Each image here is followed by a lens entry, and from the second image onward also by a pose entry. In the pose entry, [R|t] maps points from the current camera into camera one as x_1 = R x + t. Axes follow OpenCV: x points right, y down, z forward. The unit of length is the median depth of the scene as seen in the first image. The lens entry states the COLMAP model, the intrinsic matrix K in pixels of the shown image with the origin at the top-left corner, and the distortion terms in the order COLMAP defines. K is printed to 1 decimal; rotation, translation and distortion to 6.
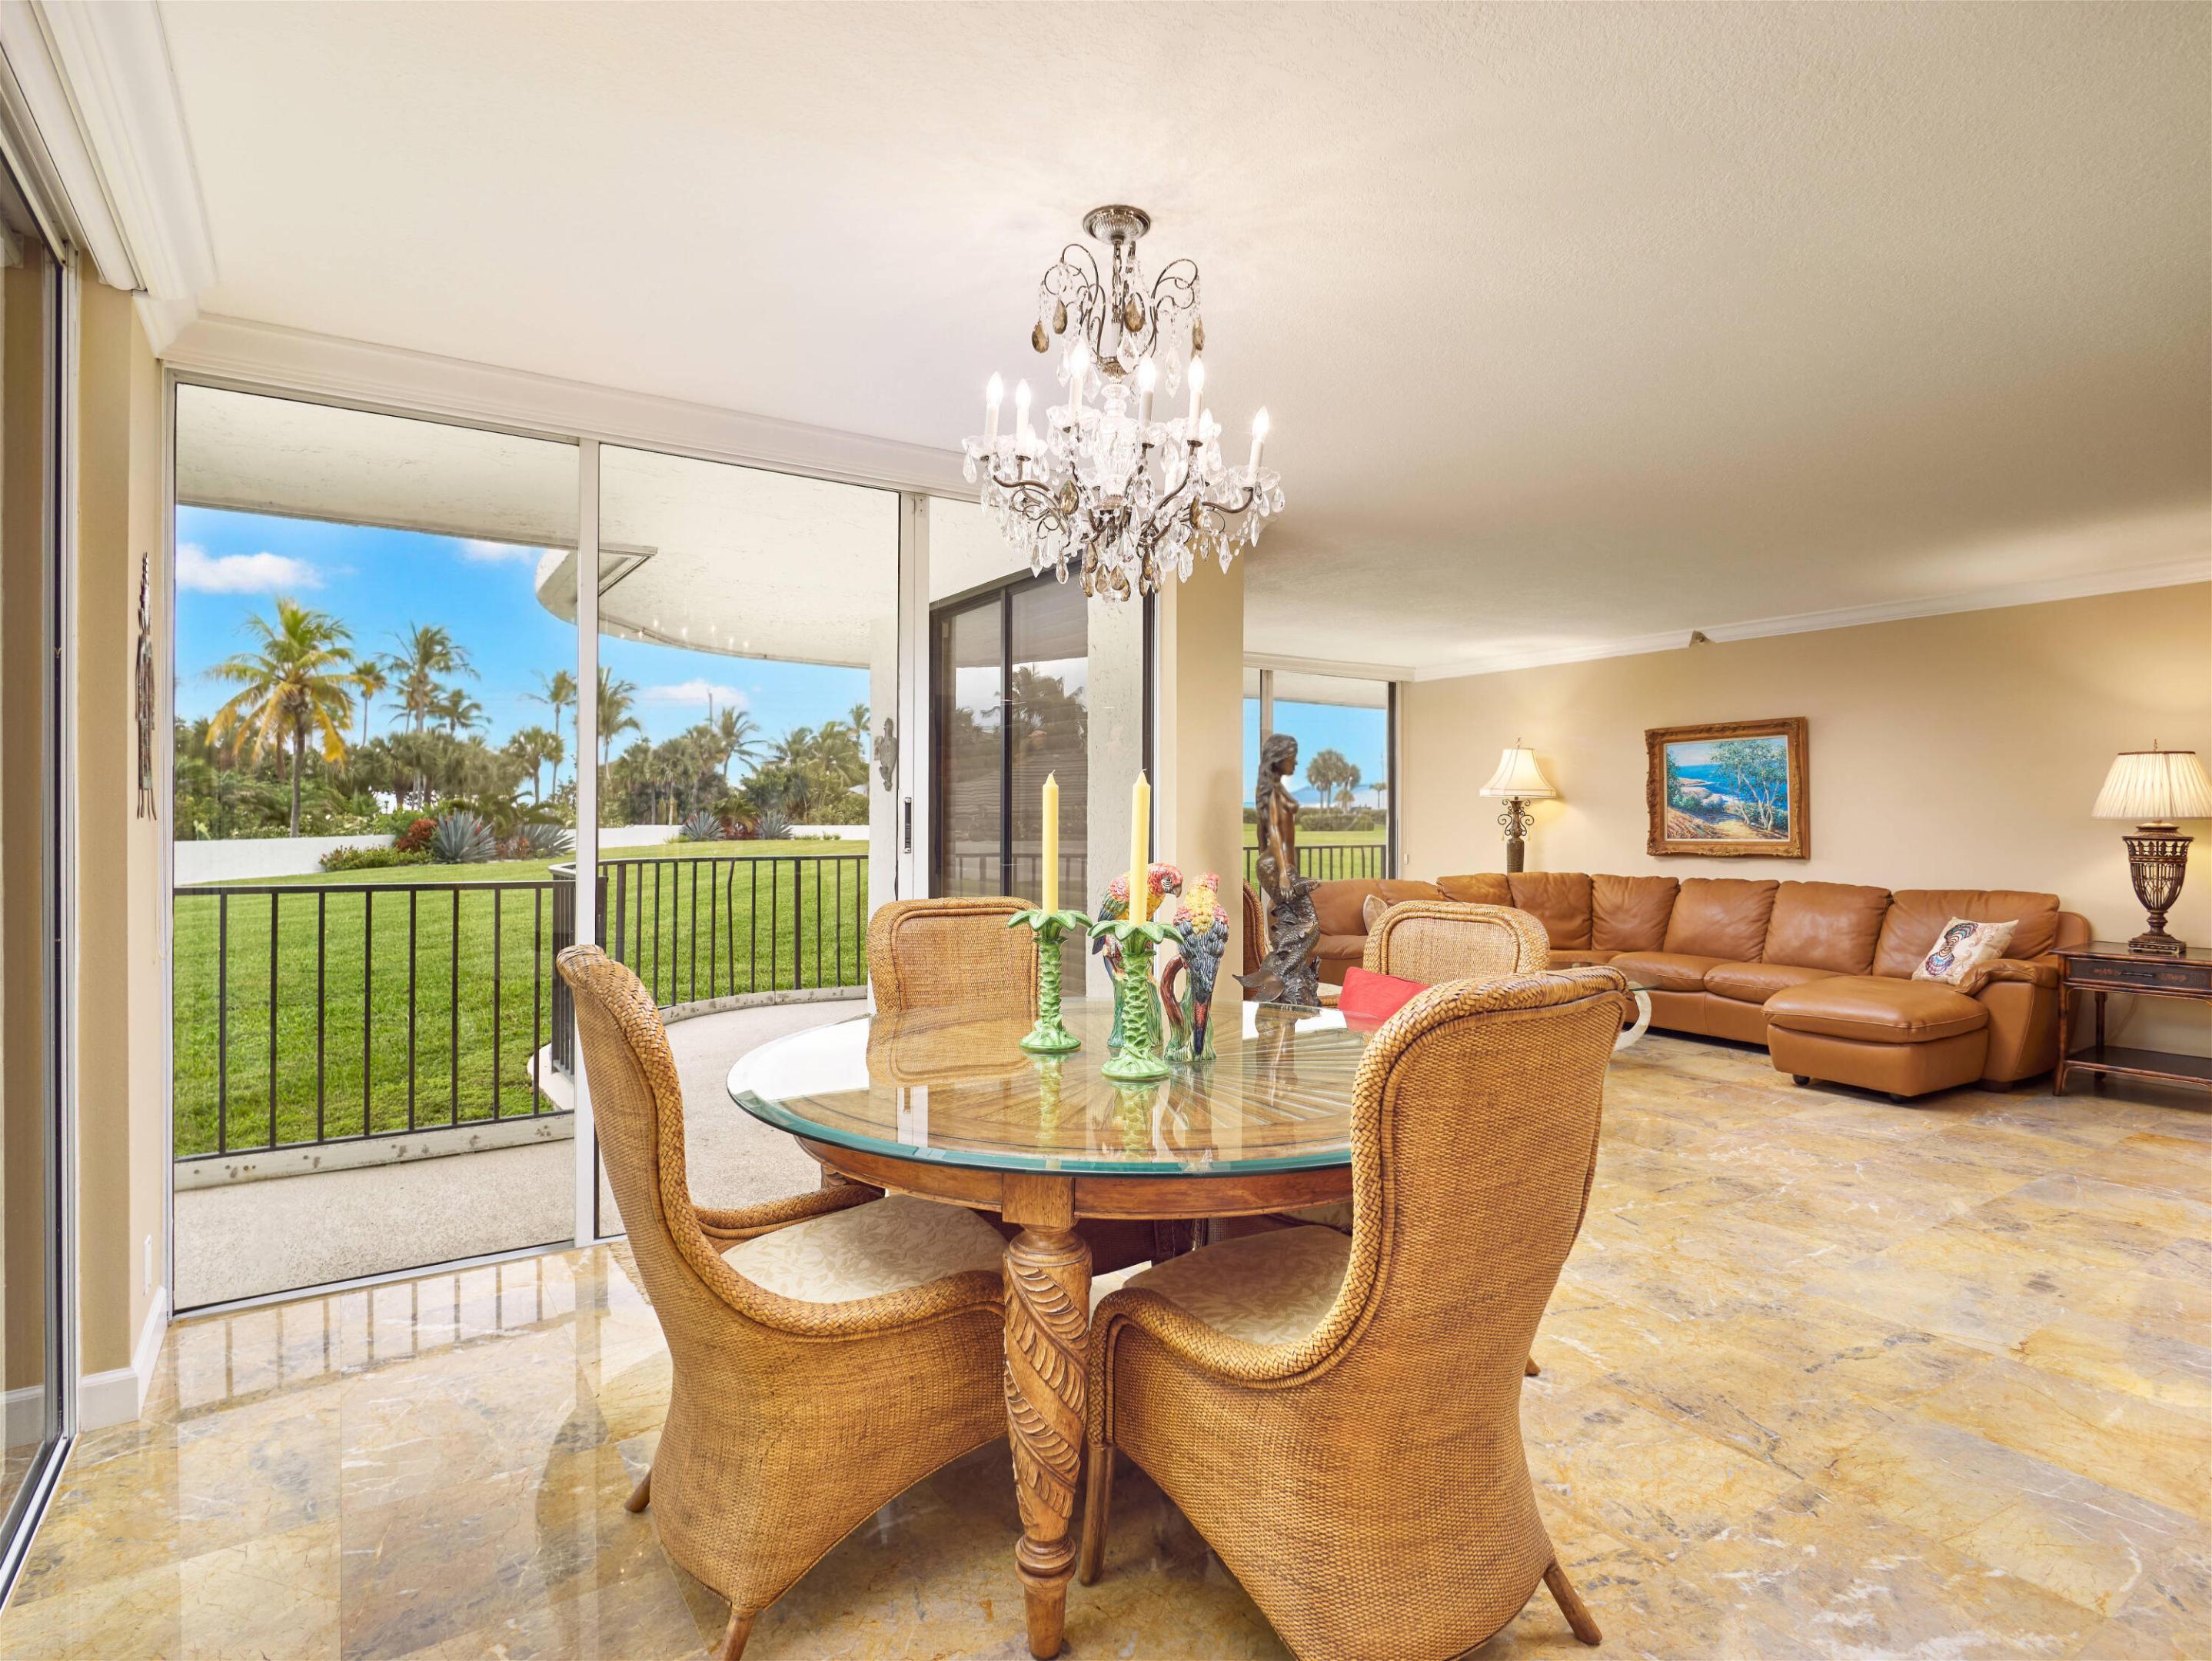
lens RADIAL K [[1176.0, 0, 1117.0], [0, 1176.0, 814.1], [0, 0, 1]] dist [-0.023076, -0.000426]
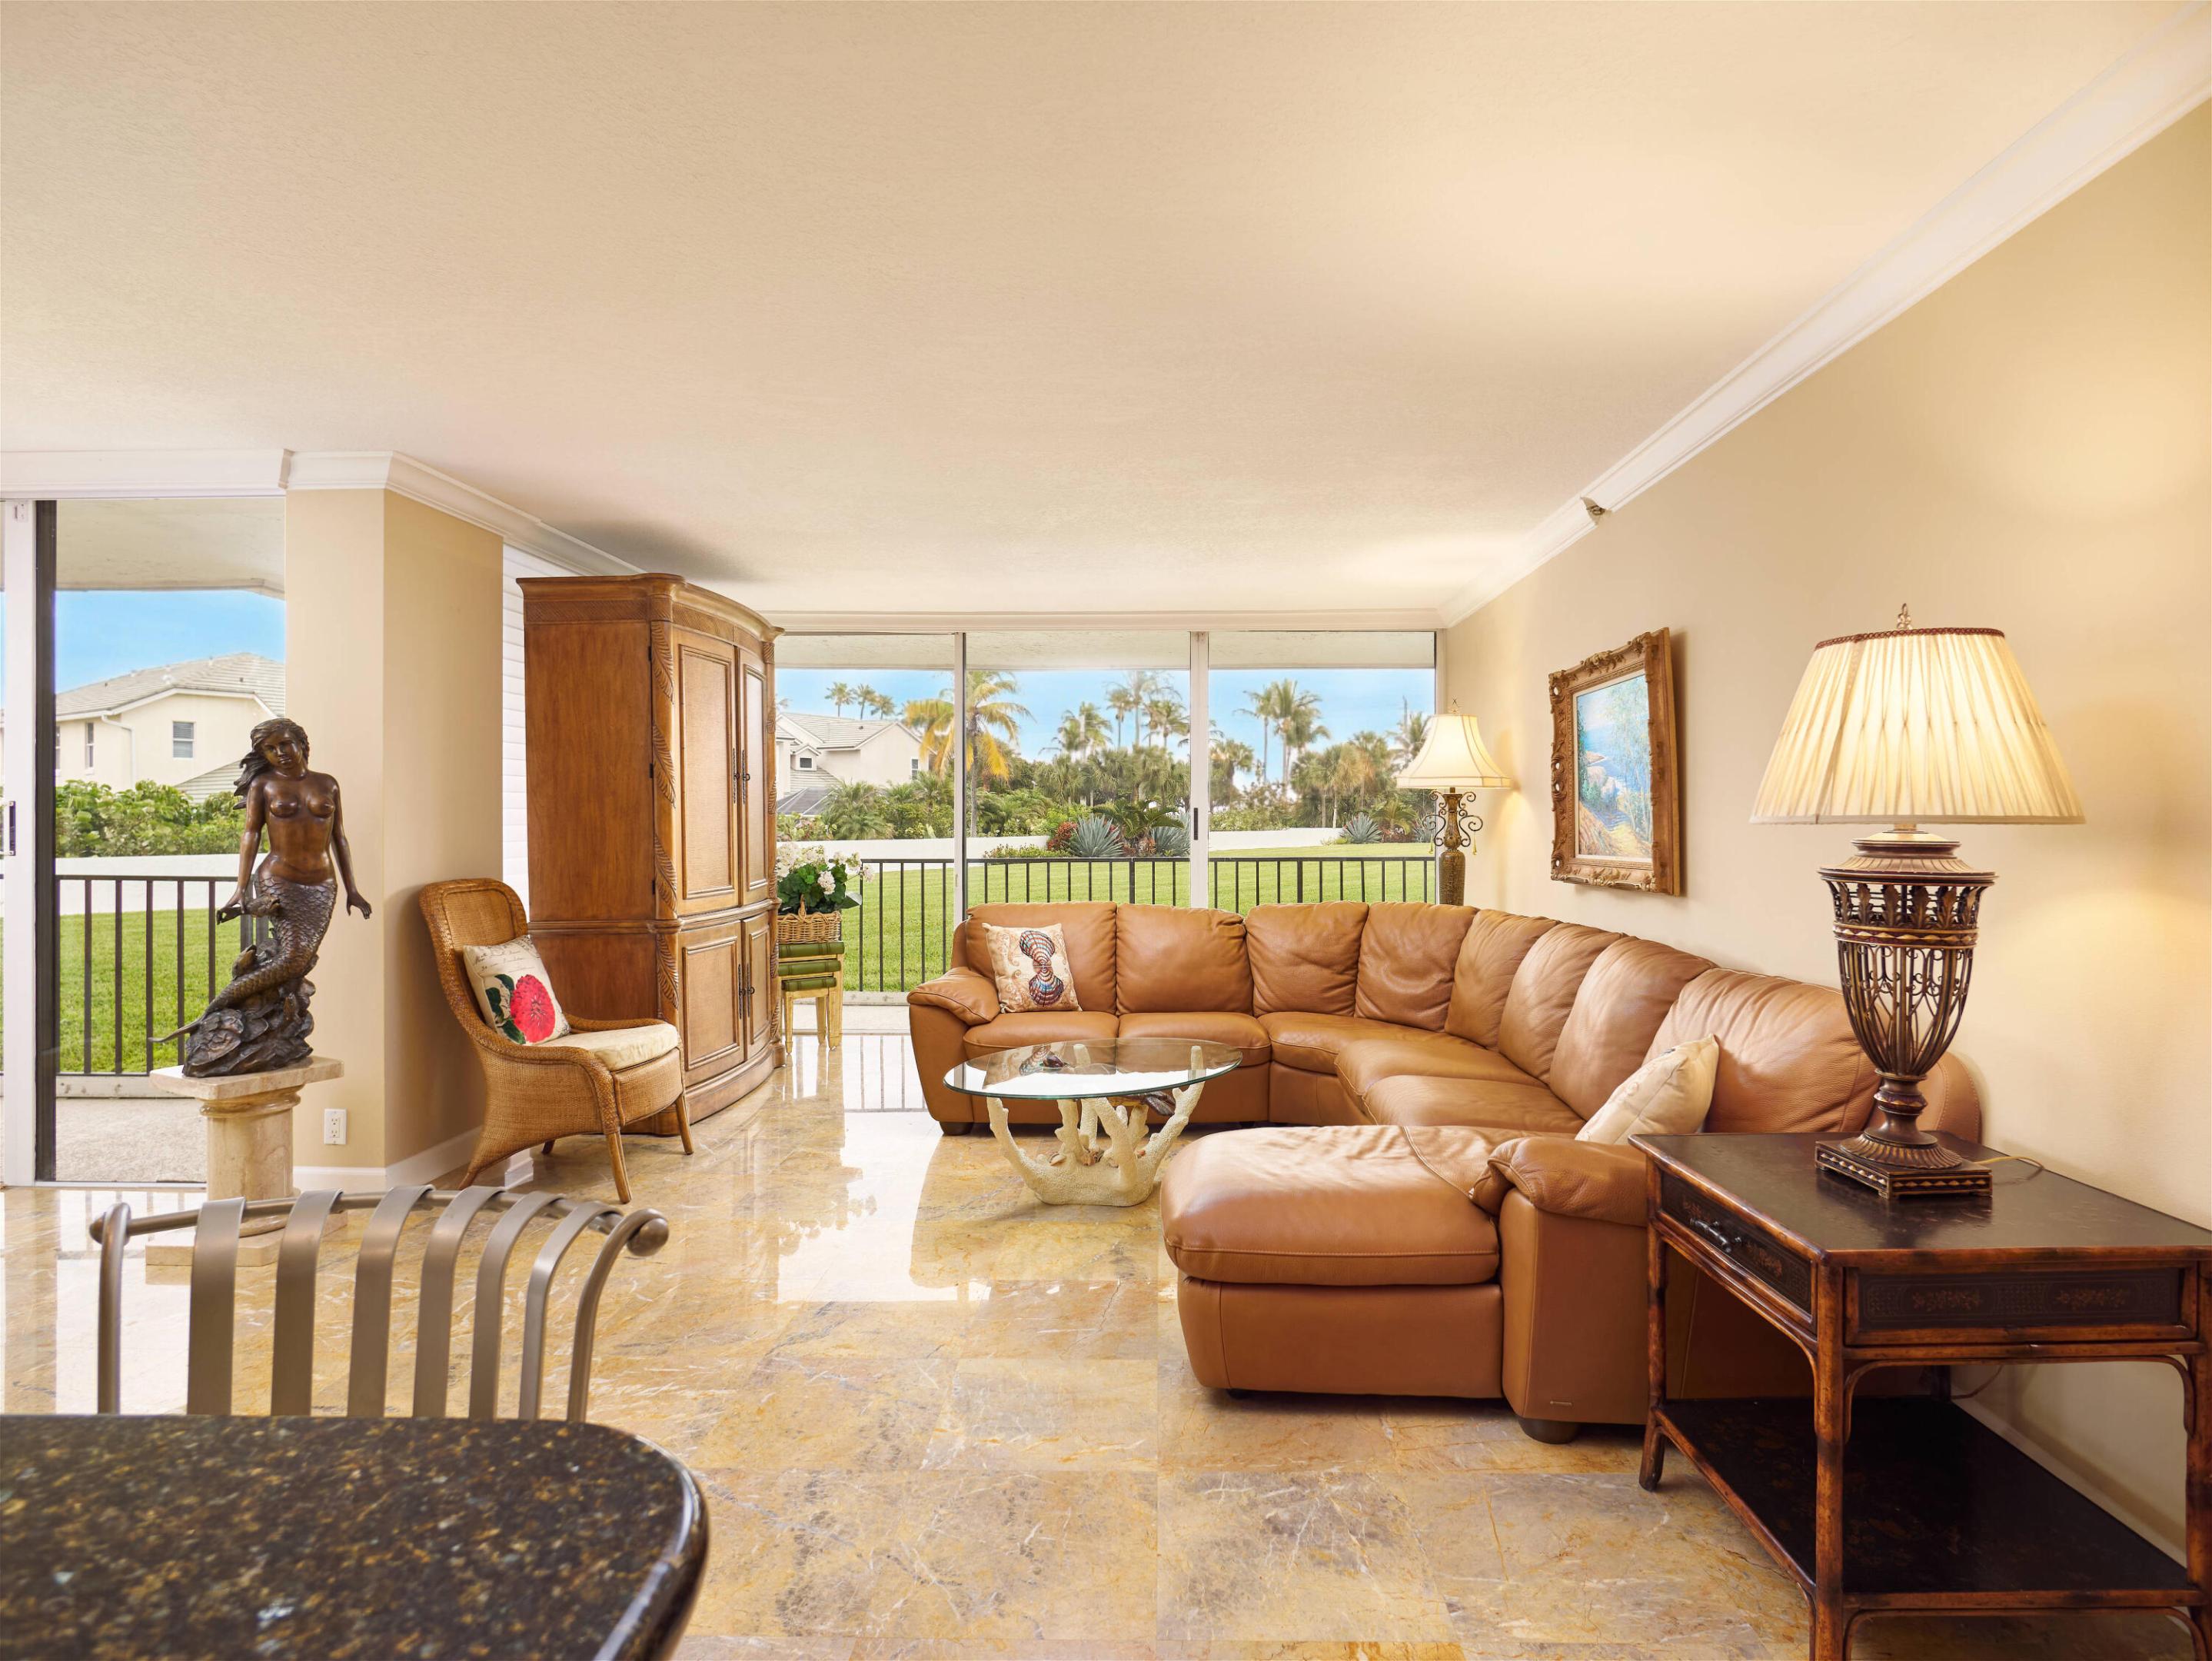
lens RADIAL K [[1176.0, 0, 1117.0], [0, 1176.0, 814.1], [0, 0, 1]] dist [-0.023076, -0.000426]
pose [[0.824601, -0.004333, -0.565697, 0.757869], [0.002856, 0.999990, -0.003495, 0.002147], [0.565707, 0.001266, 0.824605, 0.463668]]
